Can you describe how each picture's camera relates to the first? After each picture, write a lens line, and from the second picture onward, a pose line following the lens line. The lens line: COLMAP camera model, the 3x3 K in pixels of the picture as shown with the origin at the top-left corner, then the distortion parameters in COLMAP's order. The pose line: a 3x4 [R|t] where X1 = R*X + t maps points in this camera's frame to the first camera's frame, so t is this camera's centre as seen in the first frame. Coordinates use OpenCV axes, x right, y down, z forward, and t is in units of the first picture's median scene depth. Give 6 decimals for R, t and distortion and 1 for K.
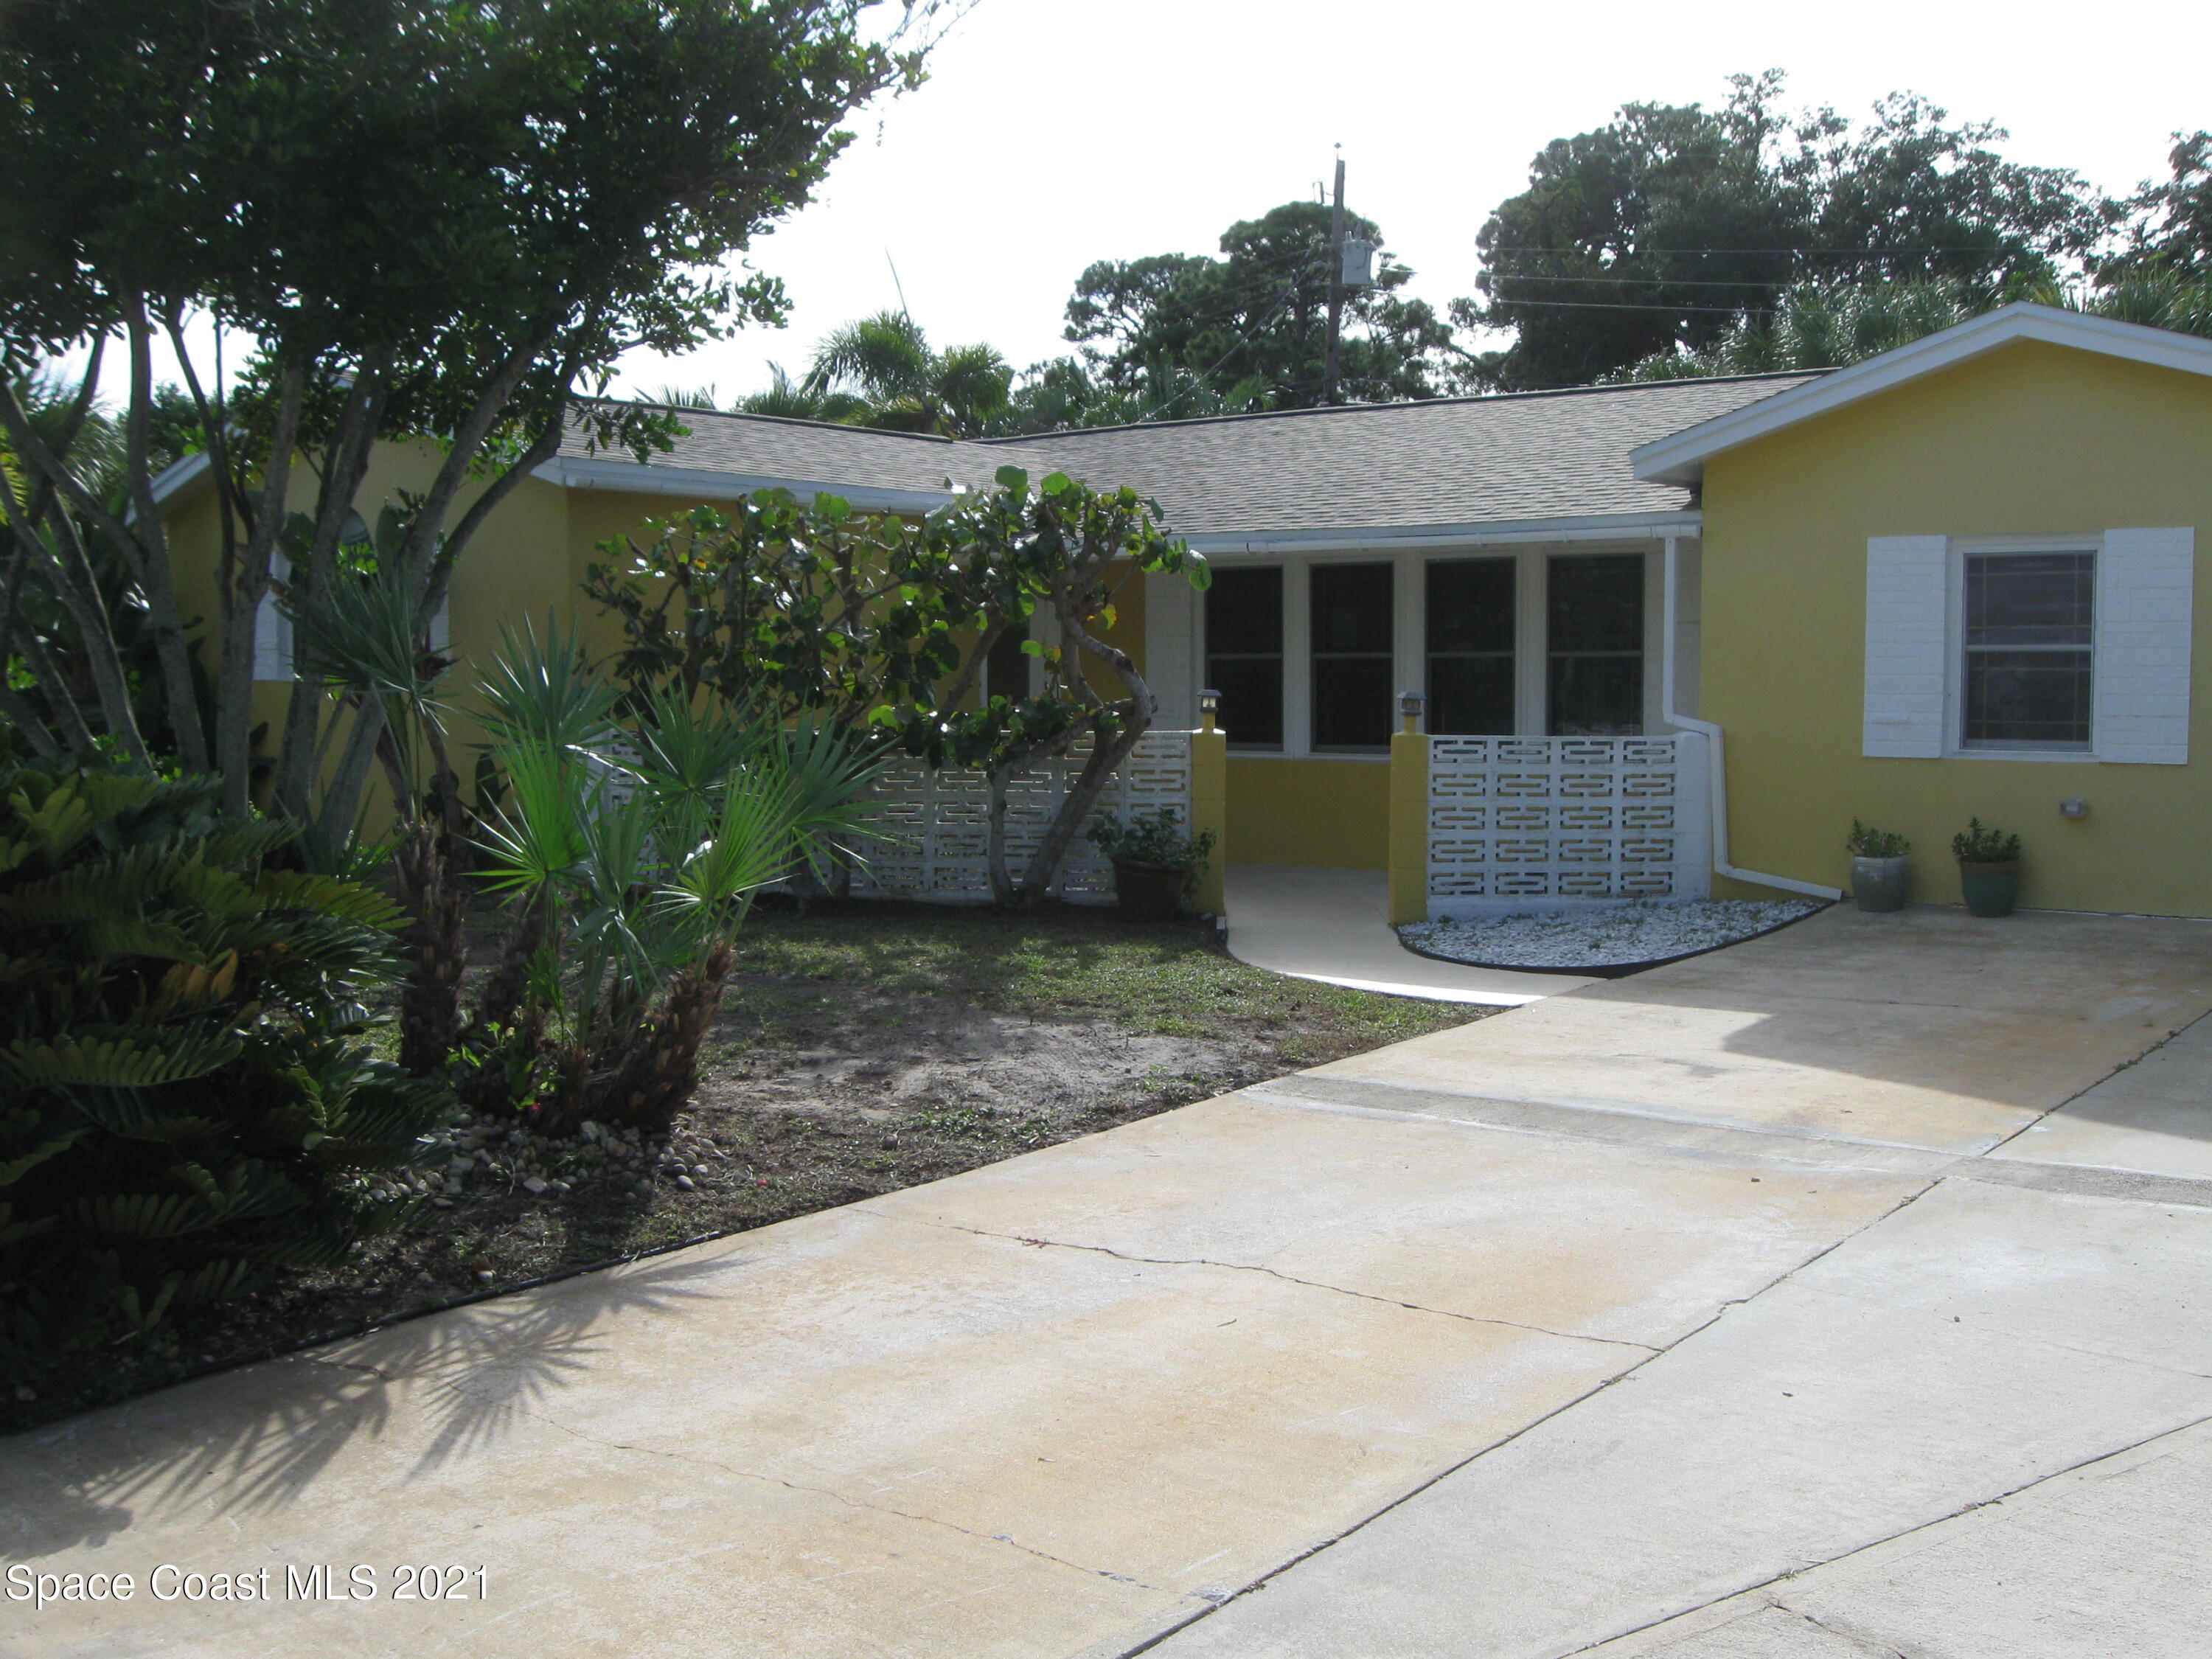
lens RADIAL K [[2519.5, 0, 1103.8], [0, 2519.5, 816.7], [0, 0, 1]] dist [-0.009211, 0.000000]
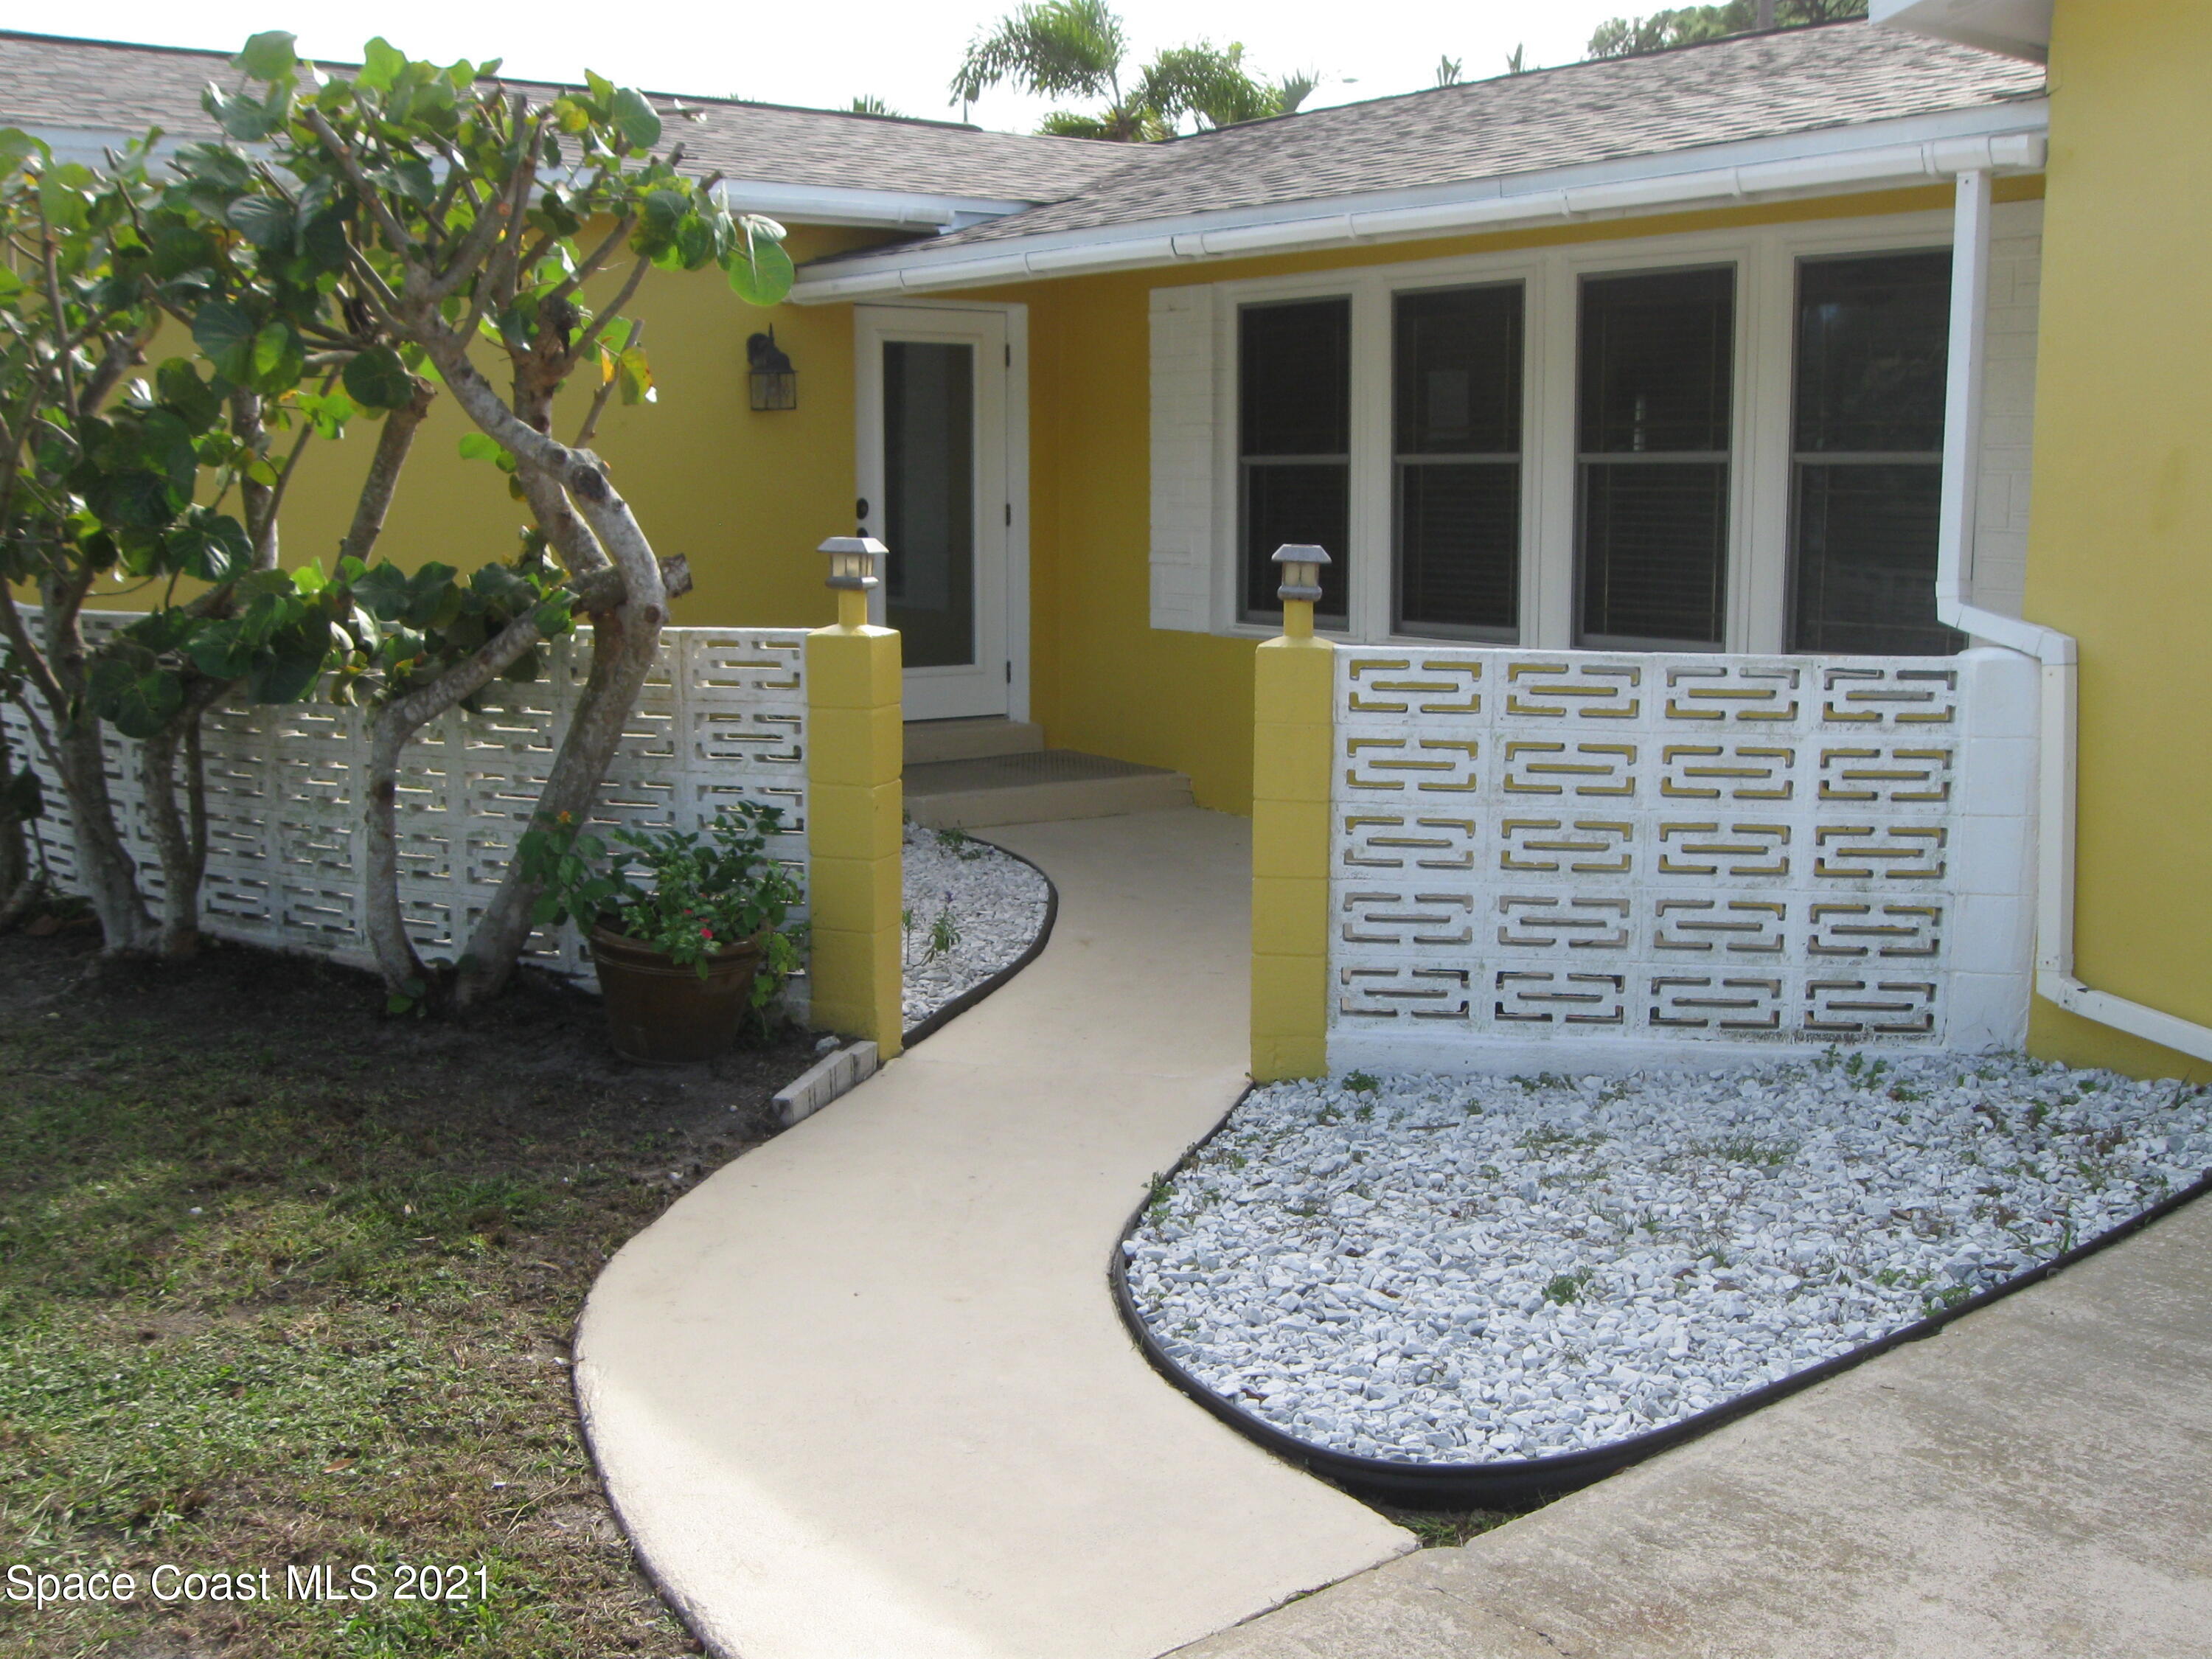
lens RADIAL K [[2264.3, 0, 1109.0], [0, 2264.3, 845.2], [0, 0, 1]] dist [-0.105195, 0.000000]
pose [[0.961321, 0.040803, -0.272390, 0.195005], [-0.011897, 0.994194, 0.106941, -0.039048], [0.275172, -0.099564, 0.956226, 0.615343]]
